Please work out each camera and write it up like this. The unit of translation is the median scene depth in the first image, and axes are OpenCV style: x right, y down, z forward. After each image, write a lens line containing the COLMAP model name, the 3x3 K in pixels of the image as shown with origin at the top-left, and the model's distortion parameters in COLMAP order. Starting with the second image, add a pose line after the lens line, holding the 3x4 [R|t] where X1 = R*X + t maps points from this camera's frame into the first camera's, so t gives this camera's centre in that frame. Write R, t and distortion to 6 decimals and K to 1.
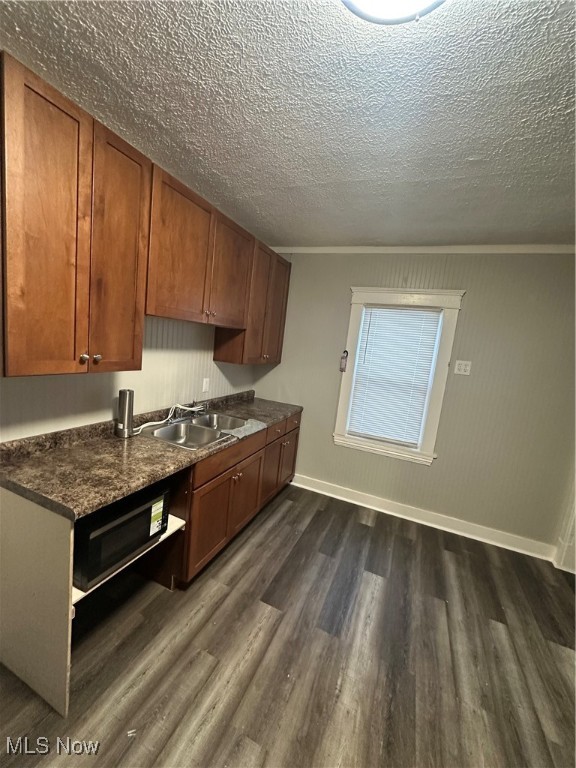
lens RADIAL K [[304.2, 0, 288.9], [0, 304.2, 383.7], [0, 0, 1]] dist [0.001088, 0.000396]
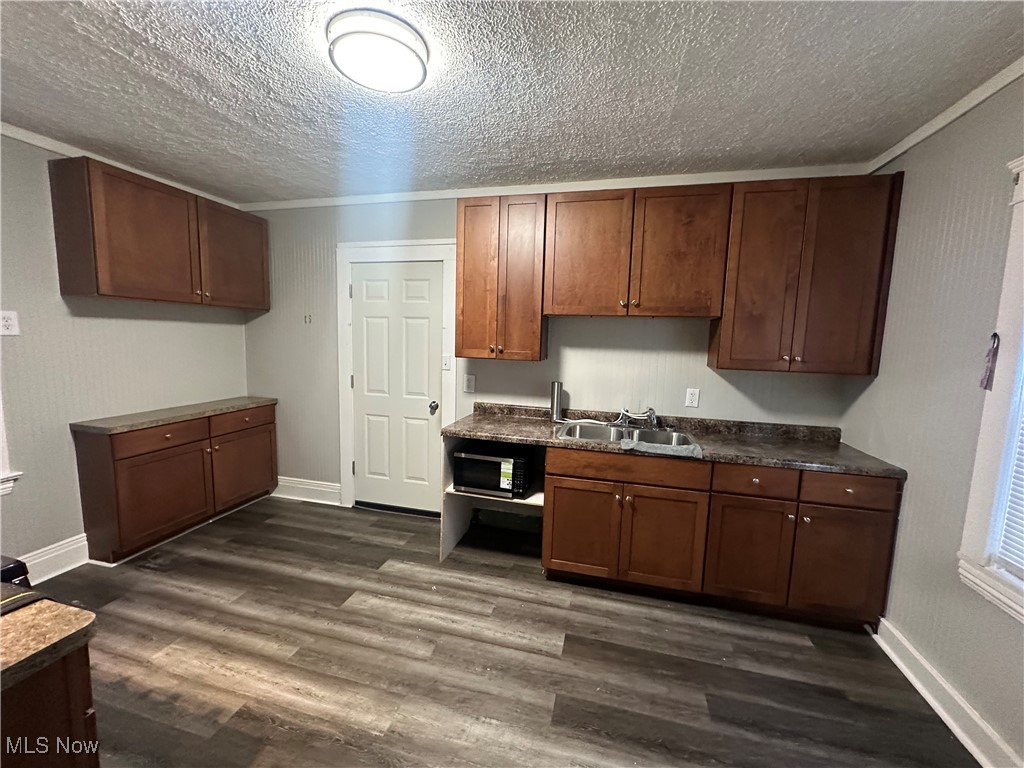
lens RADIAL K [[405.6, 0, 514.2], [0, 405.6, 384.4], [0, 0, 1]] dist [0.001088, 0.000396]
pose [[0.157371, 0.003664, -0.987533, 1.143732], [-0.149251, 0.988595, -0.020117, 0.100250], [0.976196, 0.150556, 0.156123, 0.694457]]
